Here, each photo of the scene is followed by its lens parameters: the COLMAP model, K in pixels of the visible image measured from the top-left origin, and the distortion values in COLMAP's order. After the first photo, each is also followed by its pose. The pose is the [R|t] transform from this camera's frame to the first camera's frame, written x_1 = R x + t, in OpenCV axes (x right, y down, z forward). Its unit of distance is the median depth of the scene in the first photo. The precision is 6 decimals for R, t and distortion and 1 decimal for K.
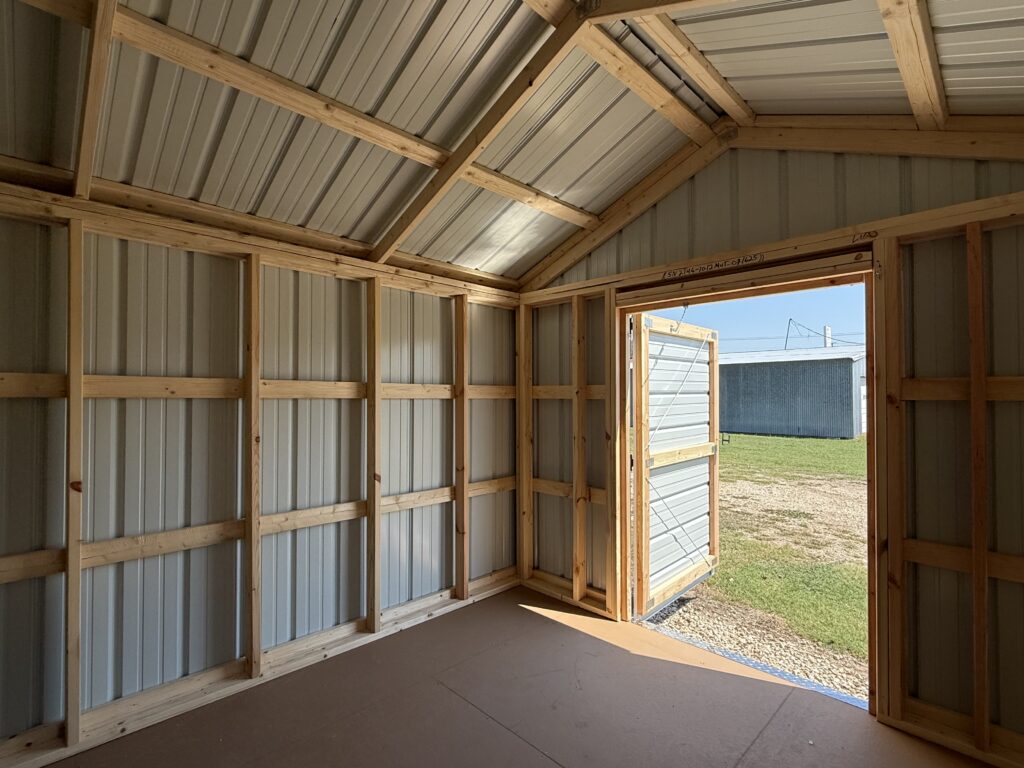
lens RADIAL K [[483.9, 0, 514.6], [0, 483.9, 385.8], [0, 0, 1]] dist [-0.002766, -0.000001]
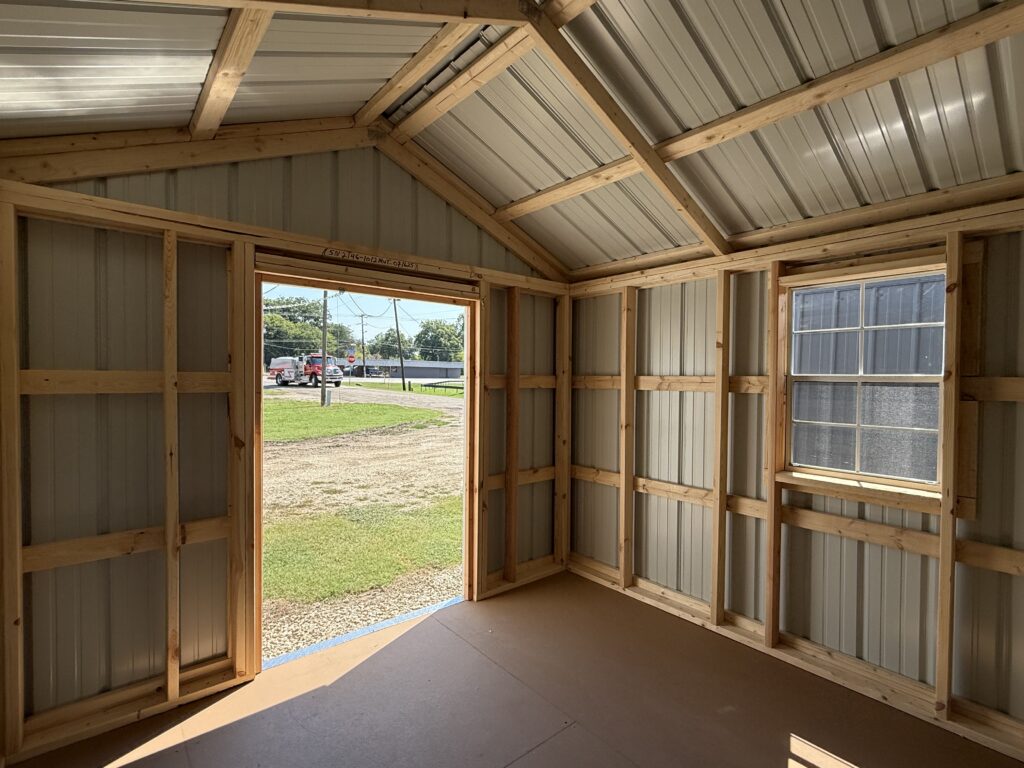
lens RADIAL K [[483.9, 0, 514.6], [0, 483.9, 385.8], [0, 0, 1]] dist [-0.002766, -0.000001]
pose [[0.111780, -0.001455, 0.993732, -0.552817], [-0.017917, 0.999833, 0.003479, 0.010885], [-0.993571, -0.018194, 0.111736, 0.559711]]
